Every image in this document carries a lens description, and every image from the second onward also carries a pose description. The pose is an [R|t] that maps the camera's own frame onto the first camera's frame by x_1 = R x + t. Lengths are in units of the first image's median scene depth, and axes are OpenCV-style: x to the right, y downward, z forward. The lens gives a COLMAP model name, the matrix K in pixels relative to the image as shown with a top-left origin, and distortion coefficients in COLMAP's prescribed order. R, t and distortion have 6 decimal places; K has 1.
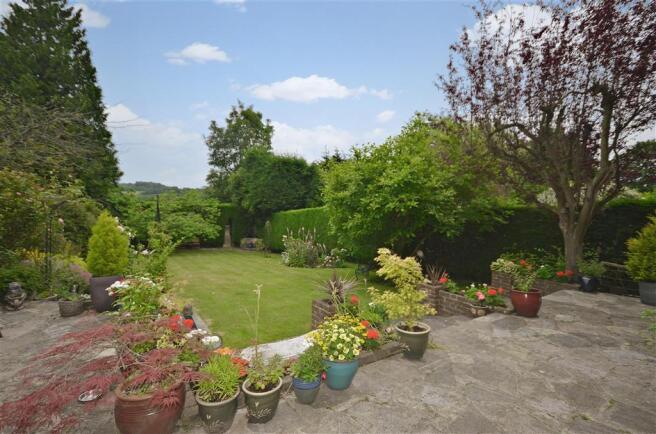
lens RADIAL K [[306.6, 0, 328.0], [0, 306.6, 217.0], [0, 0, 1]] dist [-0.000551, -0.000184]
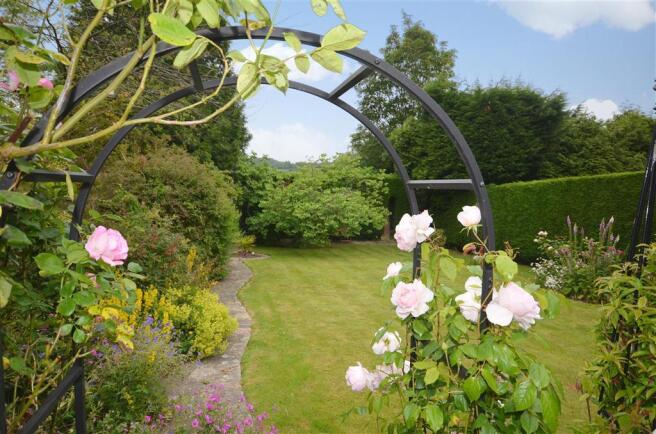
lens RADIAL K [[382.9, 0, 328.0], [0, 382.9, 217.0], [0, 0, 1]] dist [-0.001020, -0.000087]
pose [[0.933275, 0.015633, -0.358821, -0.178765], [0.005622, 0.998294, 0.058117, -0.001575], [0.359118, -0.056257, 0.931595, 0.215230]]
